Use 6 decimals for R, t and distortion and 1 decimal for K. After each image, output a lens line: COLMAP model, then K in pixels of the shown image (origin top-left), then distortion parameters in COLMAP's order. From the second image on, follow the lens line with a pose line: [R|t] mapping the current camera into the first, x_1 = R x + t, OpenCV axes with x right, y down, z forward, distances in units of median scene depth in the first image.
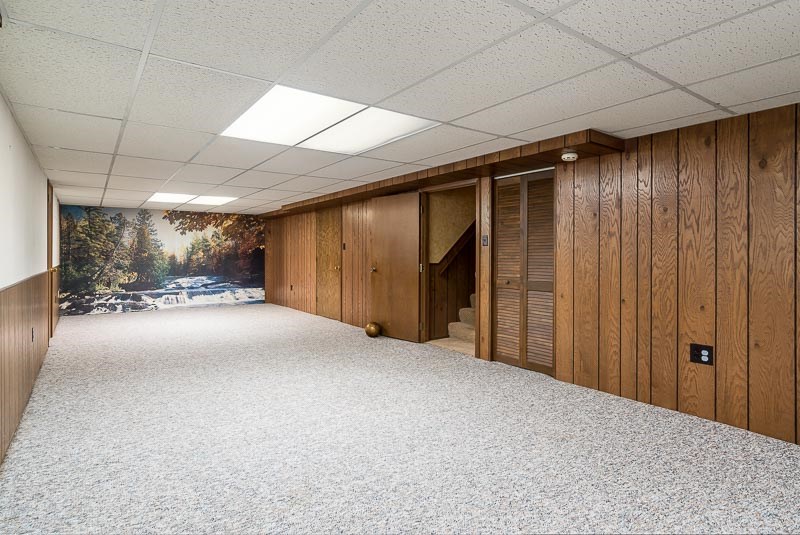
lens RADIAL K [[419.0, 0, 395.3], [0, 419.0, 258.2], [0, 0, 1]] dist [0.002972, -0.001133]
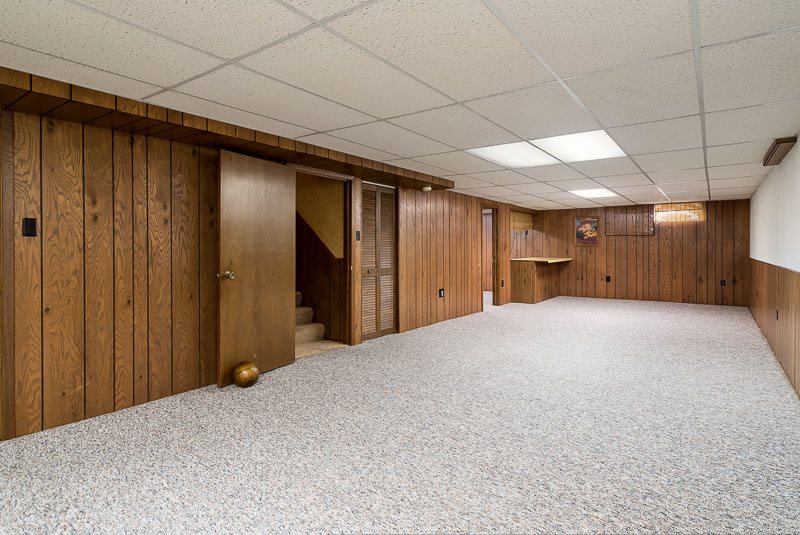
lens RADIAL K [[419.0, 0, 395.3], [0, 419.0, 258.2], [0, 0, 1]] dist [0.002972, -0.001133]
pose [[-0.287937, -0.019762, 0.957446, -1.088343], [0.020386, 0.999434, 0.026759, -0.014855], [-0.957432, 0.027223, -0.287371, 1.551284]]
